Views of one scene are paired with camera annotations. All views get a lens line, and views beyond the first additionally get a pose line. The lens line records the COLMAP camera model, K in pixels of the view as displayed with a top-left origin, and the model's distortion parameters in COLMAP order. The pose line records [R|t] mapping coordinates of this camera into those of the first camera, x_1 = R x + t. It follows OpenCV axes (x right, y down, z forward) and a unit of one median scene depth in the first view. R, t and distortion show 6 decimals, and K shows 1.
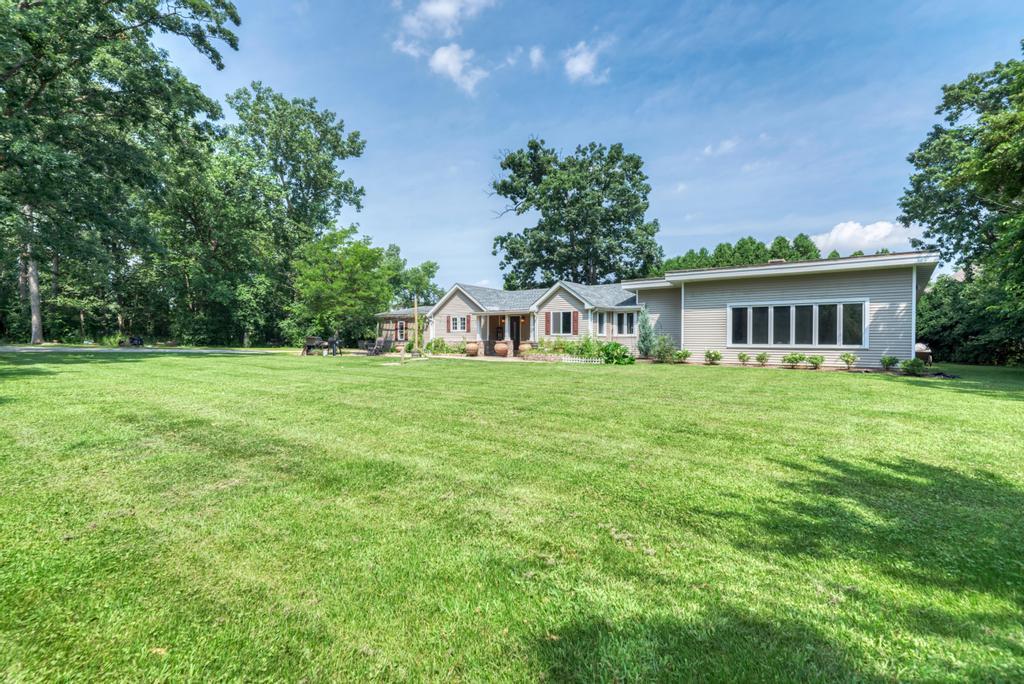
lens RADIAL K [[510.1, 0, 512.0], [0, 510.1, 342.0], [0, 0, 1]] dist [-0.003424, -0.000289]
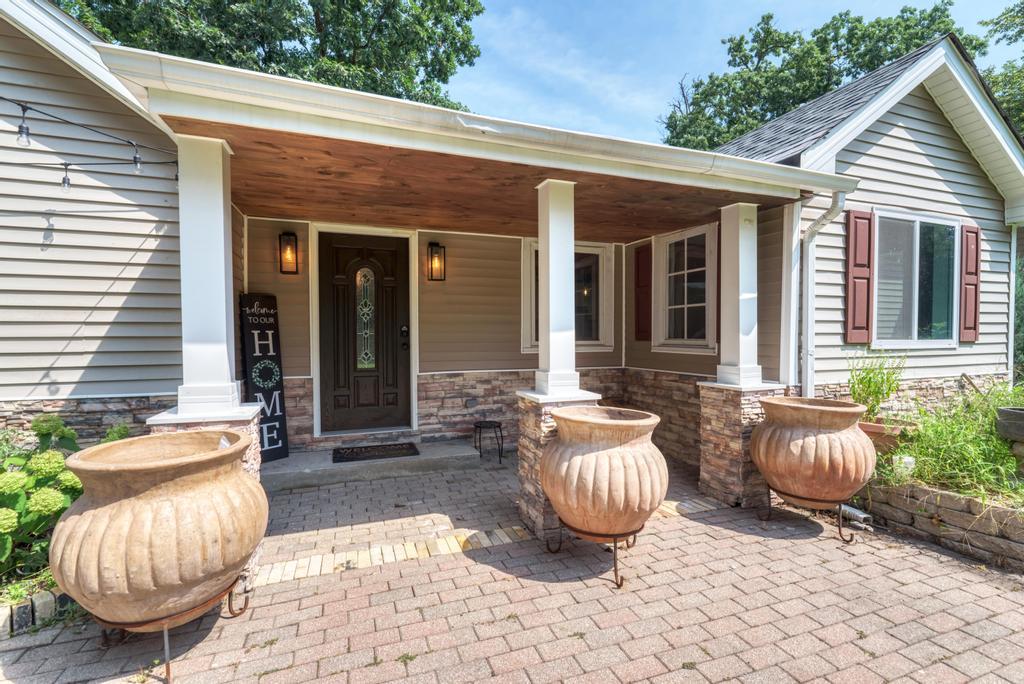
lens RADIAL K [[465.5, 0, 512.0], [0, 465.5, 342.0], [0, 0, 1]] dist [-0.000672, -0.000128]
pose [[0.523439, -0.017679, 0.851880, -0.142691], [0.009264, 0.999844, 0.015057, -0.022267], [-0.852013, 0.000010, 0.523521, 1.194863]]
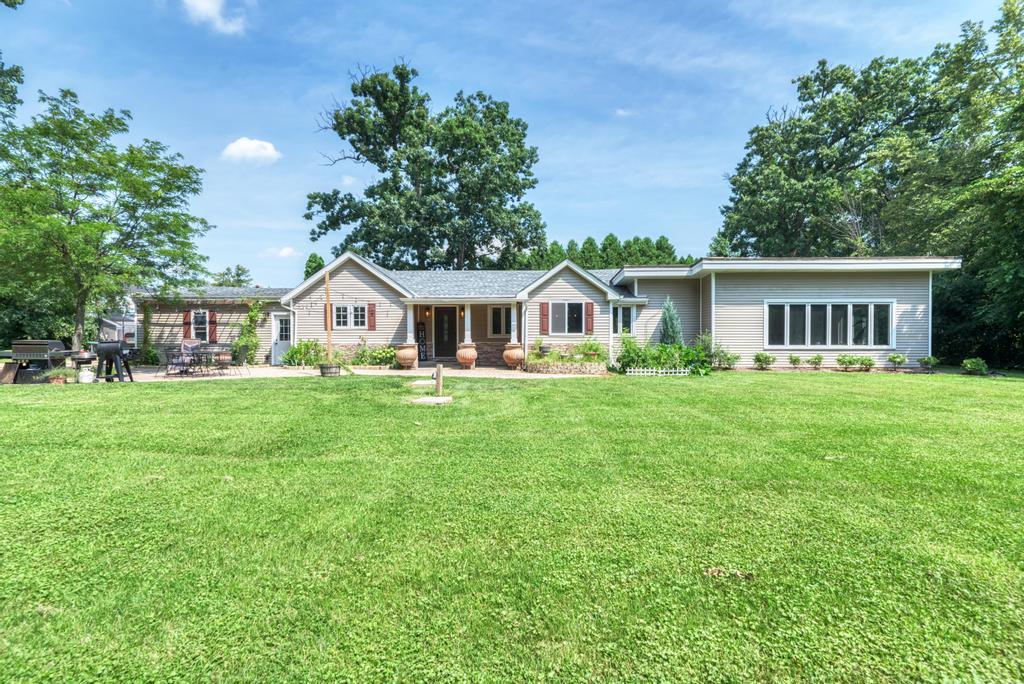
lens RADIAL K [[510.1, 0, 512.0], [0, 510.1, 342.0], [0, 0, 1]] dist [-0.003424, -0.000289]
pose [[0.805527, -0.010362, 0.592469, -0.449173], [0.006692, 0.999942, 0.008391, -0.011920], [-0.592521, -0.002795, 0.805550, 0.539814]]
